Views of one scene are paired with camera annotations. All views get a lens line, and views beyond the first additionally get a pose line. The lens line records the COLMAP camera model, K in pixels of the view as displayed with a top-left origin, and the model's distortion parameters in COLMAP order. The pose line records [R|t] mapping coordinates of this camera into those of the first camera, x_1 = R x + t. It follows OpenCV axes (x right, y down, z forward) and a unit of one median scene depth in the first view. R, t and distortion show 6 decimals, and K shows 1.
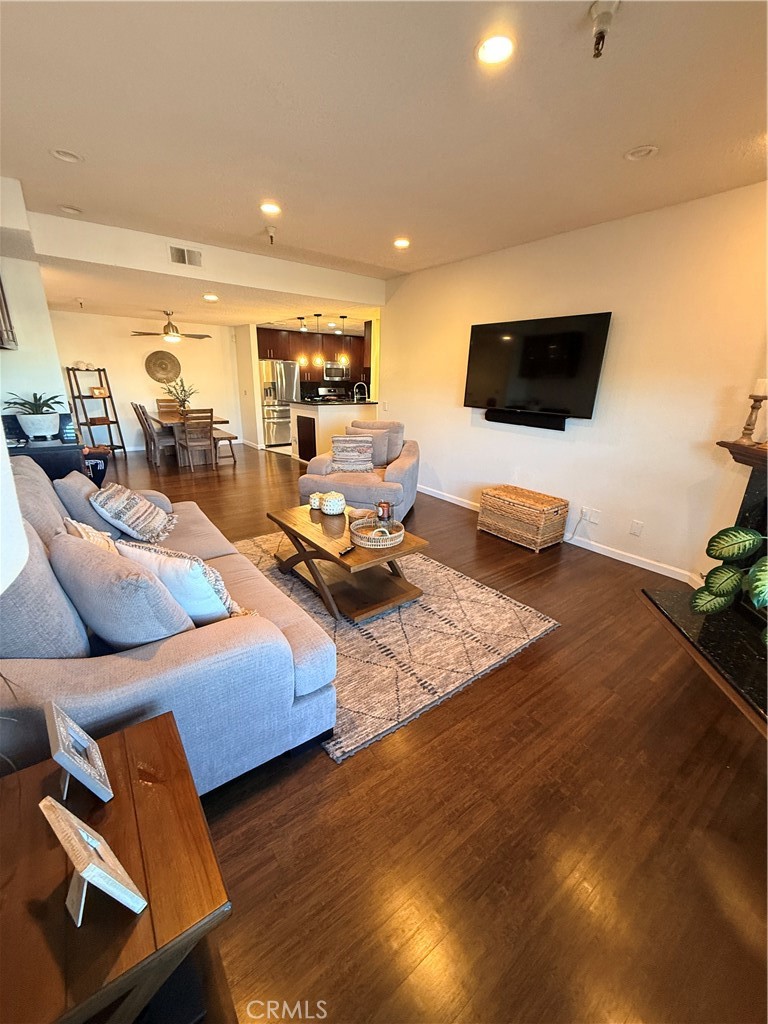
lens RADIAL K [[408.4, 0, 380.4], [0, 408.4, 510.8], [0, 0, 1]] dist [0.000893, 0.000062]
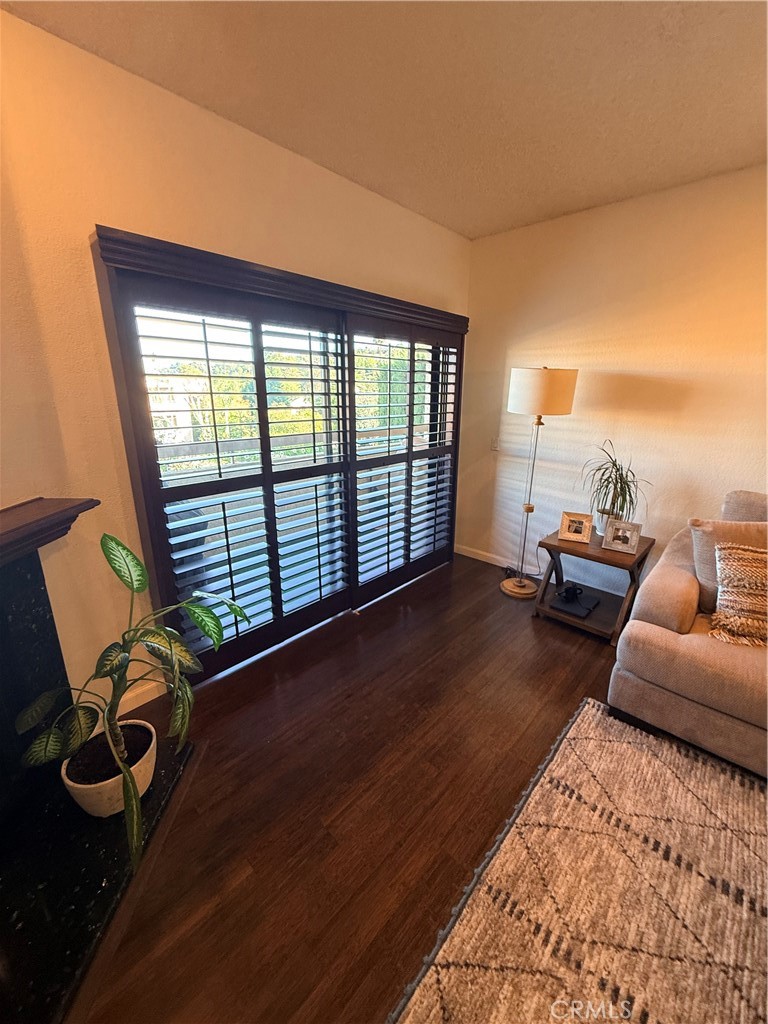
lens RADIAL K [[408.4, 0, 380.4], [0, 408.4, 510.8], [0, 0, 1]] dist [0.000893, 0.000062]
pose [[-0.985047, 0.018322, -0.171307, 0.348904], [-0.080767, 0.829187, 0.553106, -0.250023], [0.152180, 0.558671, -0.815309, 0.761347]]
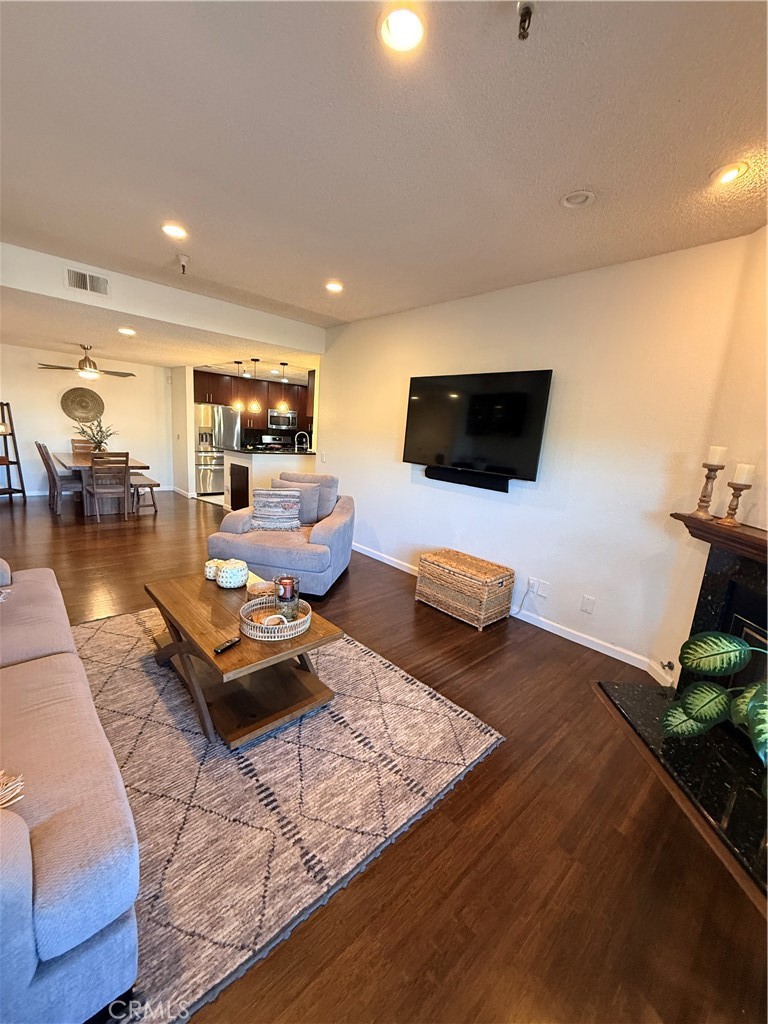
lens RADIAL K [[408.4, 0, 380.4], [0, 408.4, 510.8], [0, 0, 1]] dist [0.000893, 0.000062]
pose [[0.994351, 0.027180, 0.102602, 0.081787], [-0.014659, 0.992560, -0.120874, -0.044489], [-0.105124, 0.118687, 0.987351, 0.146269]]
